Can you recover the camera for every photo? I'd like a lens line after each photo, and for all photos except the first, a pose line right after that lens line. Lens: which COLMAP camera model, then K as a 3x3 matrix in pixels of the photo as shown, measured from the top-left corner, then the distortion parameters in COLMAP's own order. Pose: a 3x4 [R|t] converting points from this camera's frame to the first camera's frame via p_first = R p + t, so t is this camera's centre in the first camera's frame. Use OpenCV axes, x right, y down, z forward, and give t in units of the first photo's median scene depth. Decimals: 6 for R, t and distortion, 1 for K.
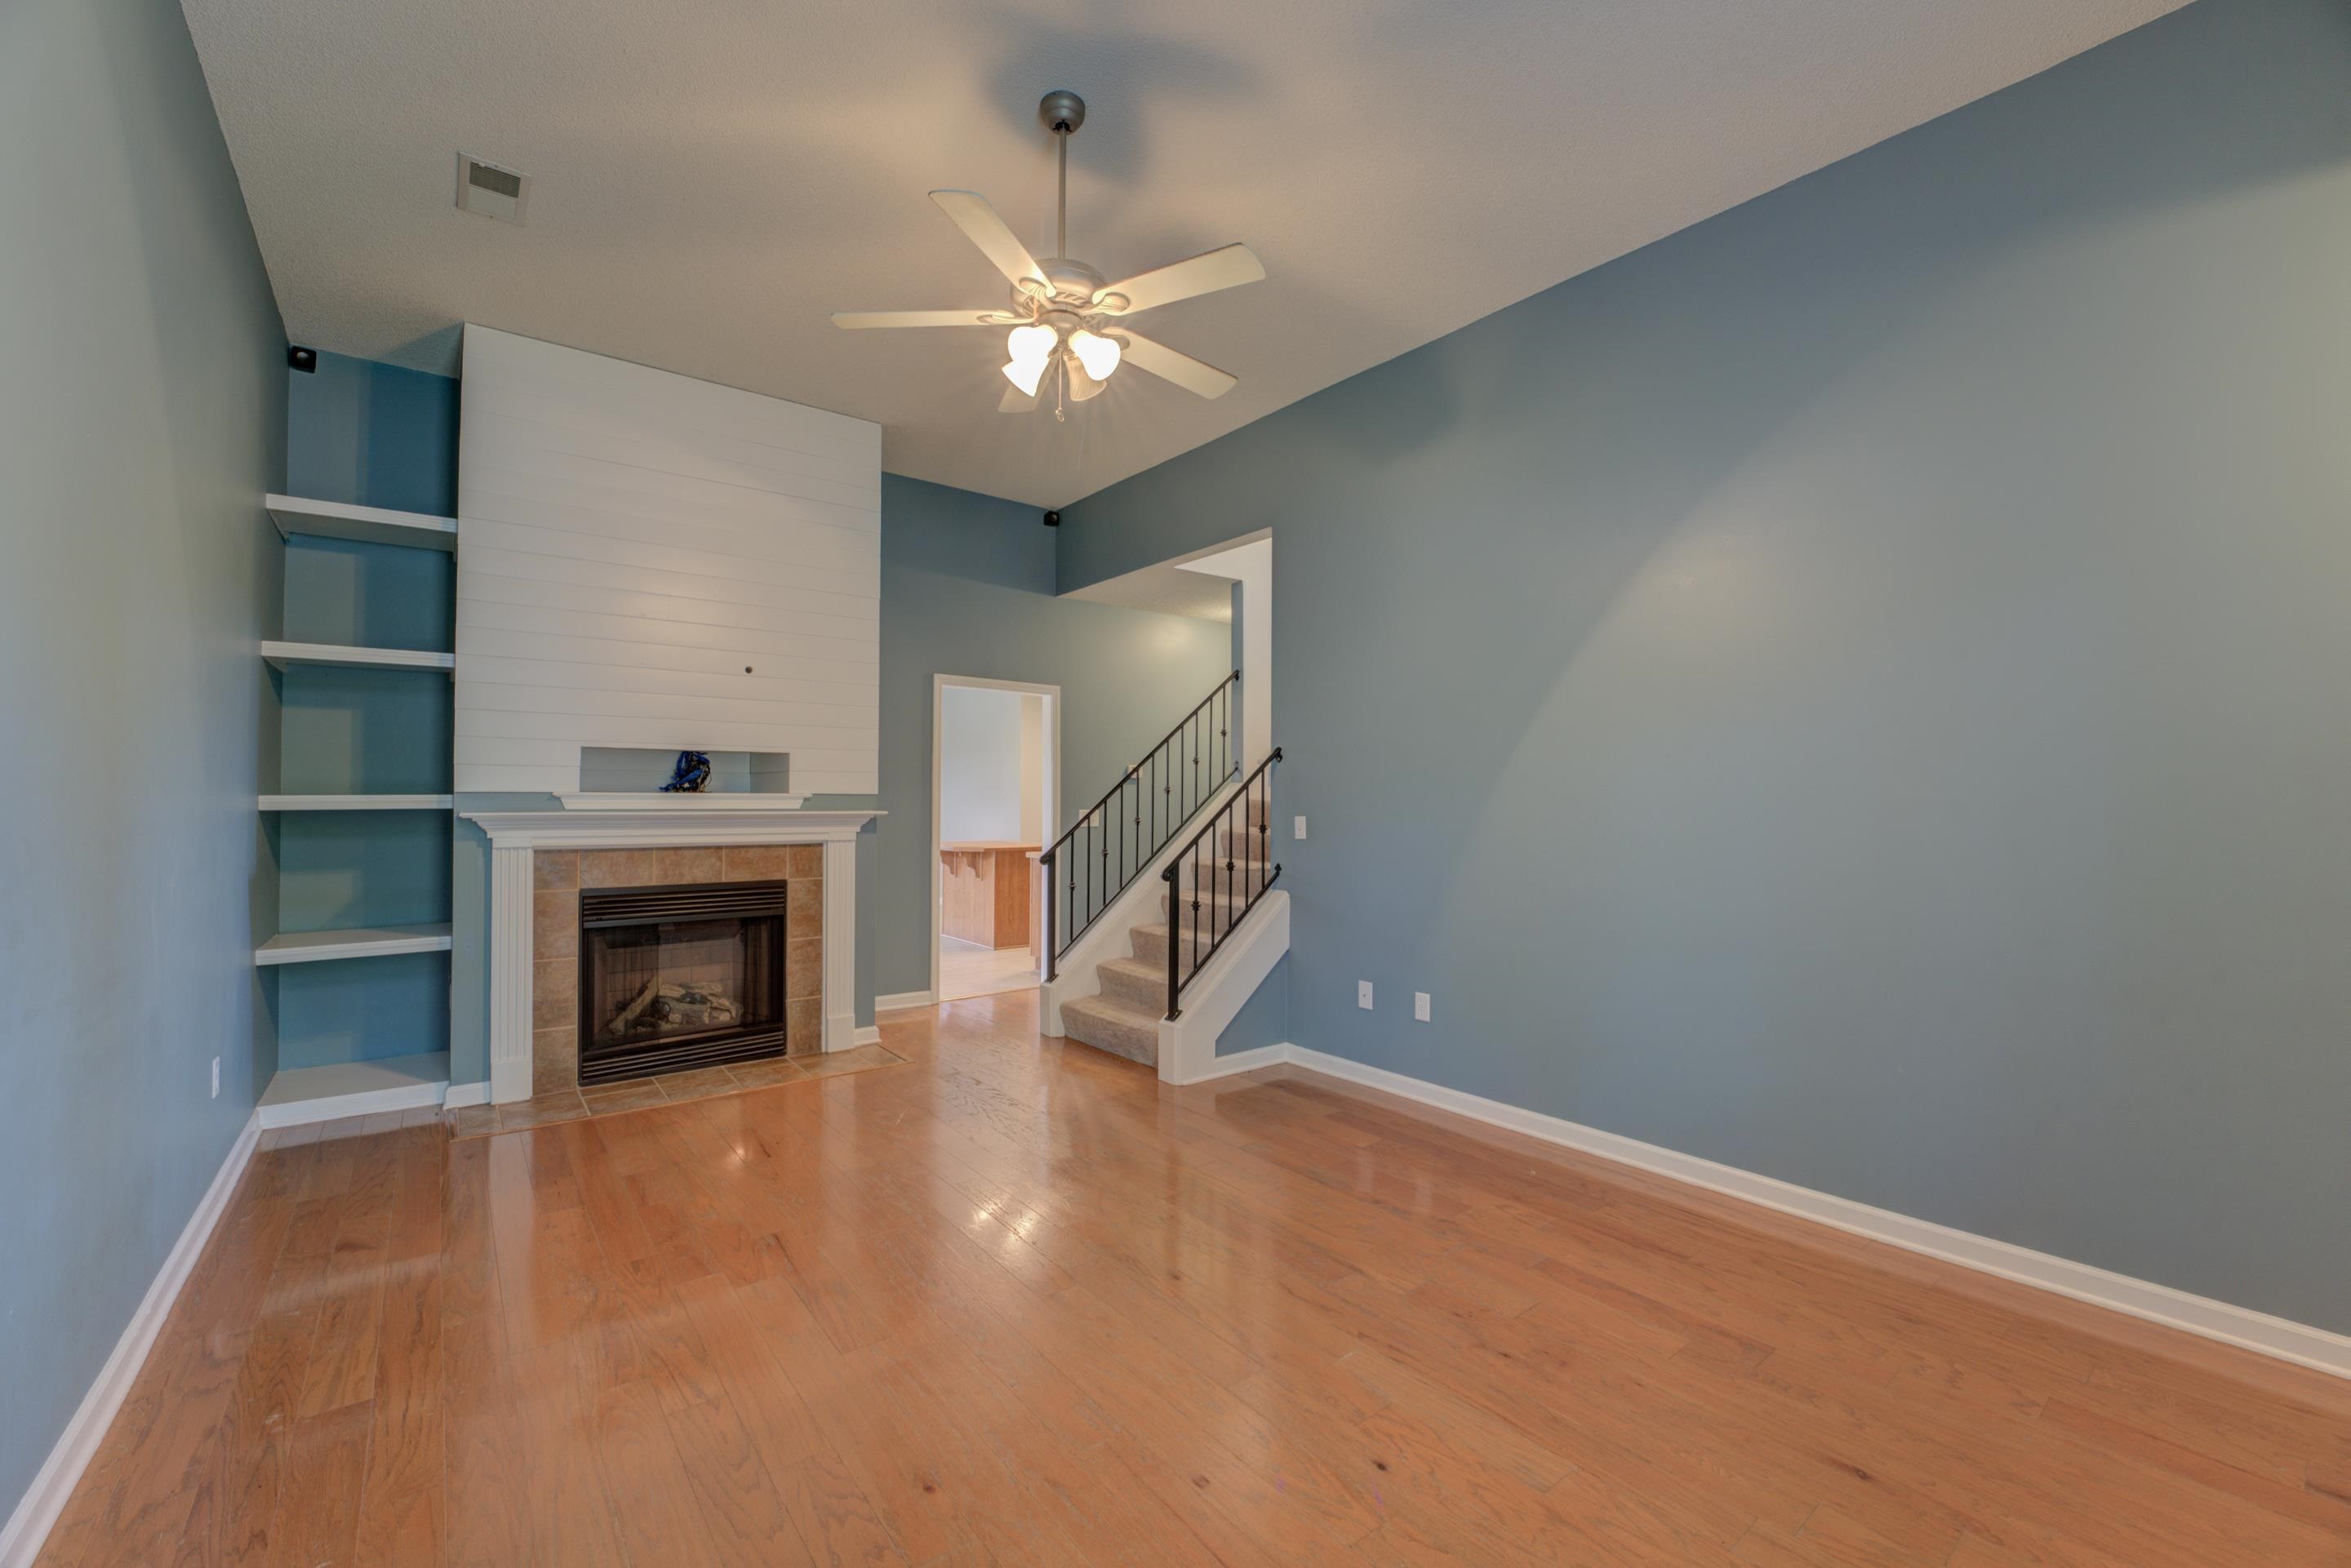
lens RADIAL K [[947.1, 0, 1164.2], [0, 947.1, 785.9], [0, 0, 1]] dist [-0.031424, 0.004424]
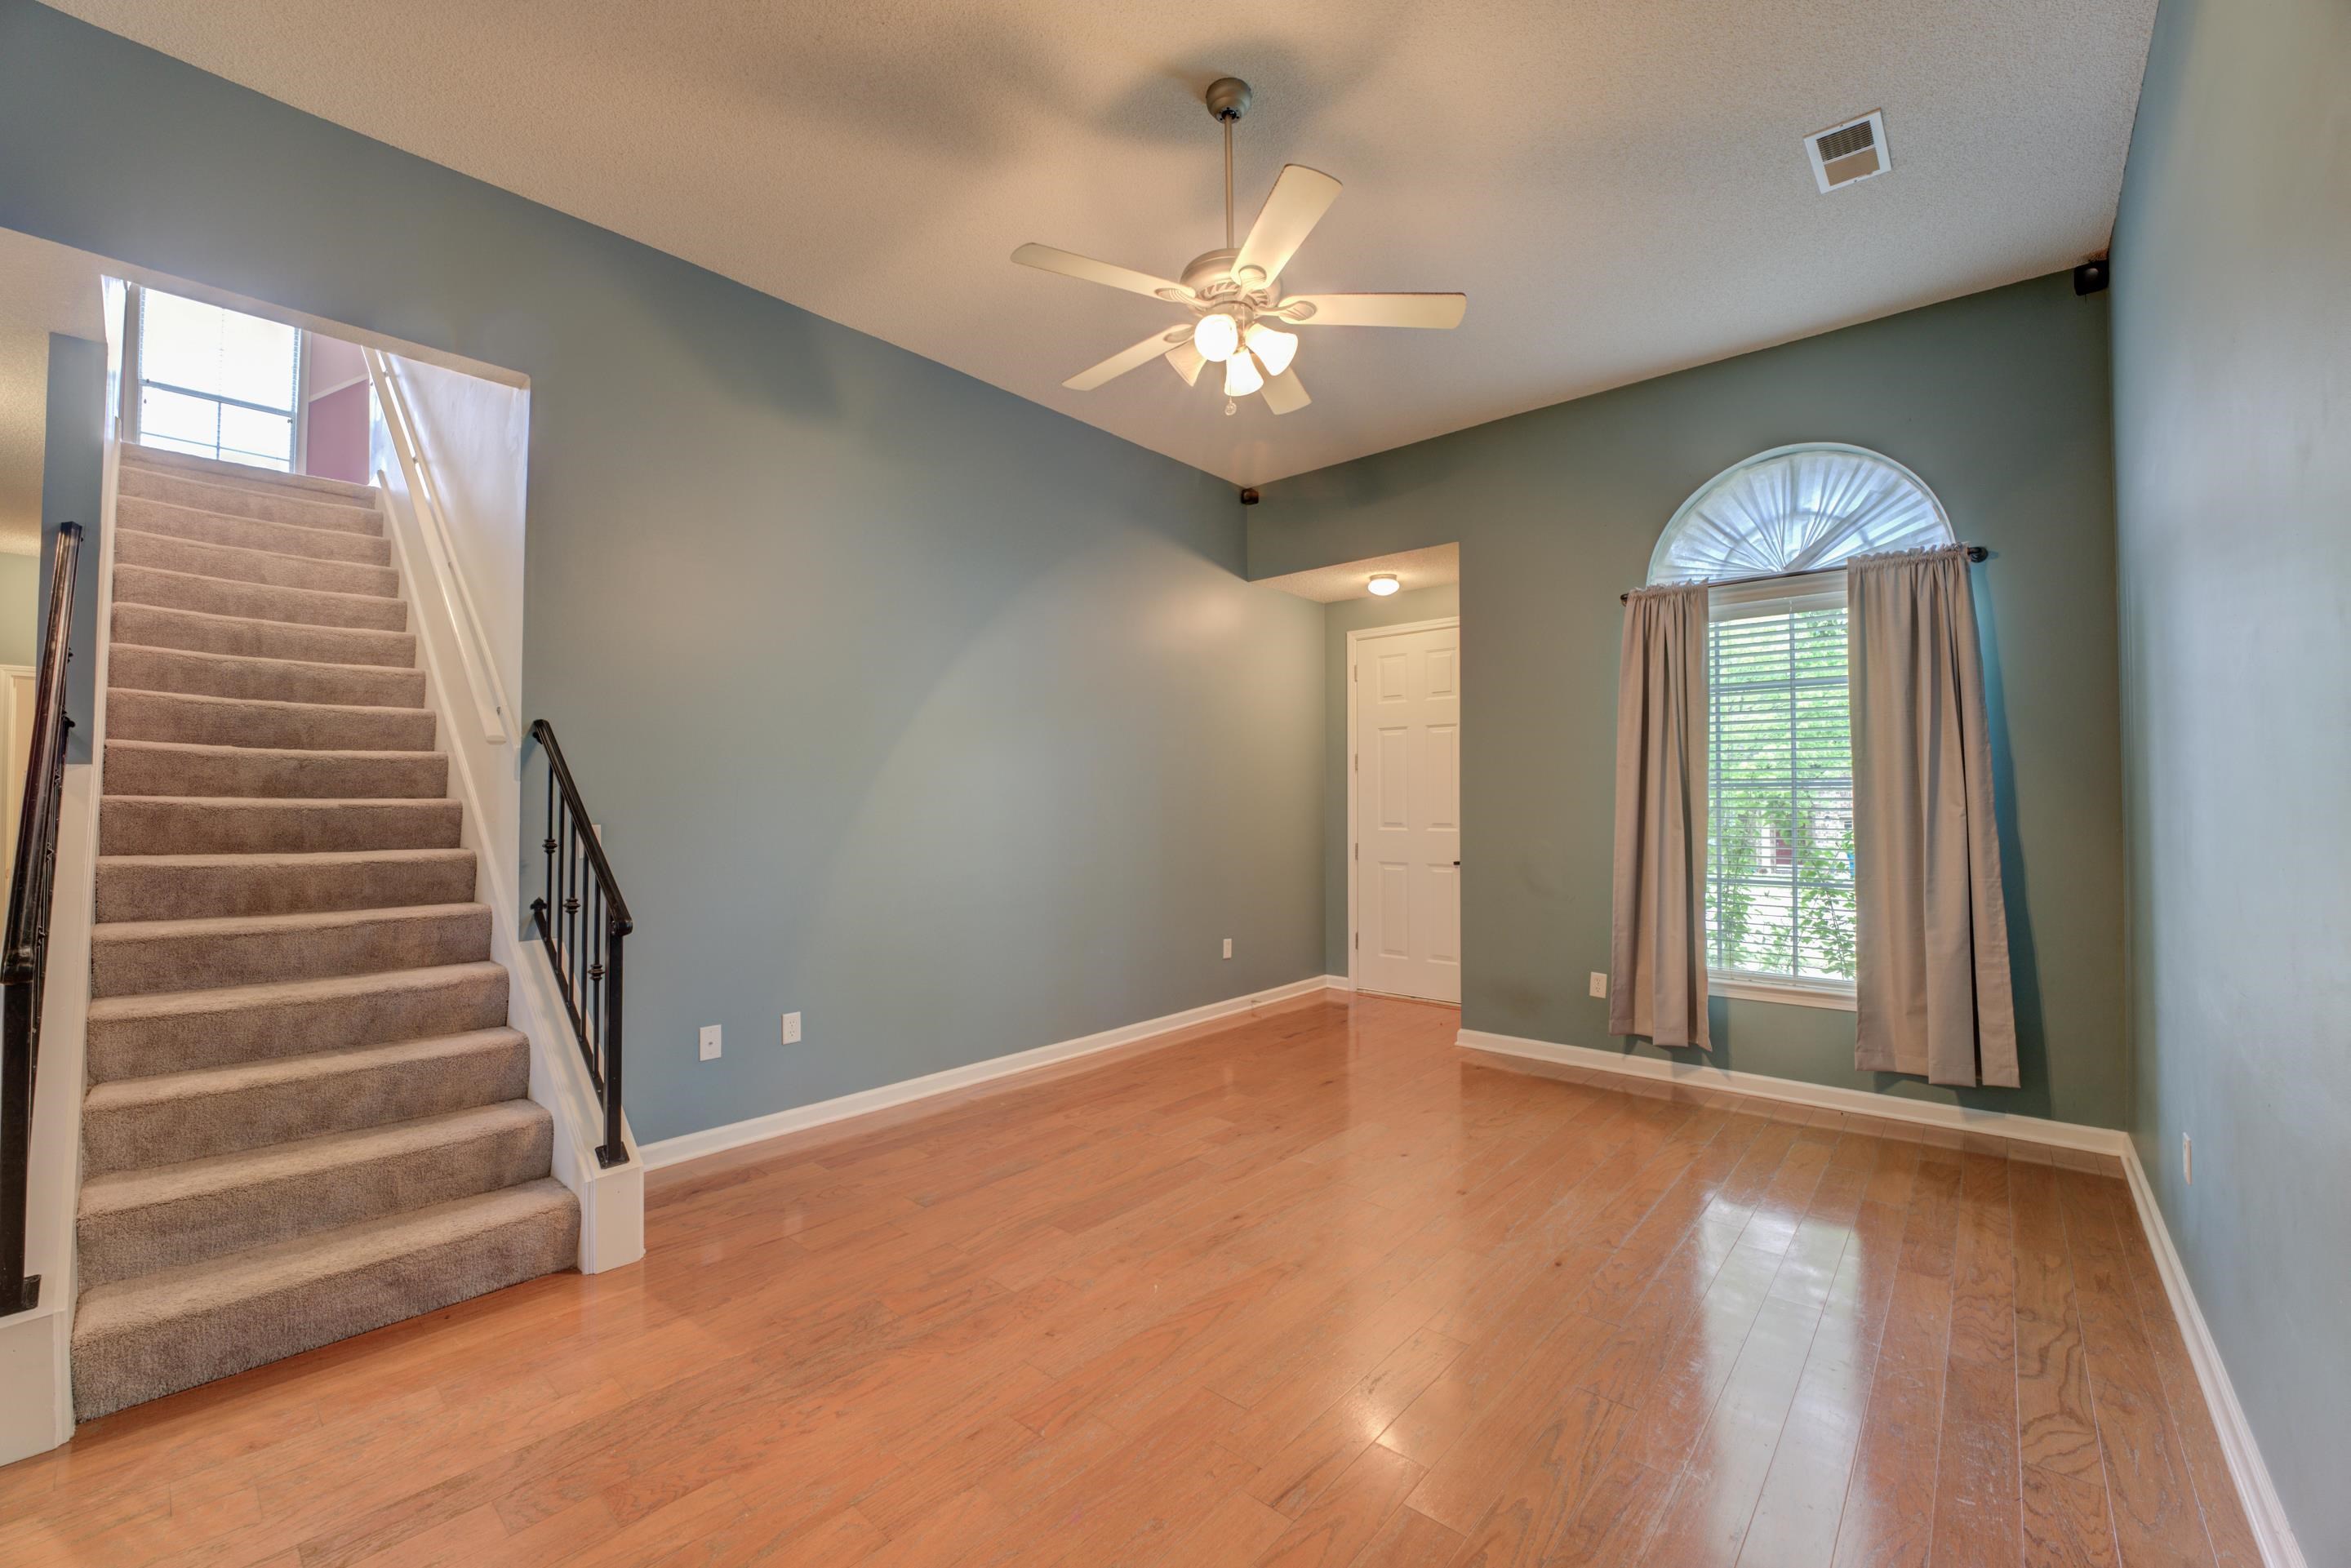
lens RADIAL K [[947.1, 0, 1167.0], [0, 947.1, 786.0], [0, 0, 1]] dist [-0.031424, 0.004424]
pose [[-0.183080, 0.021166, 0.982870, -0.736065], [-0.009778, 0.999680, -0.023350, 0.019001], [-0.983049, -0.013885, -0.182814, 0.864513]]
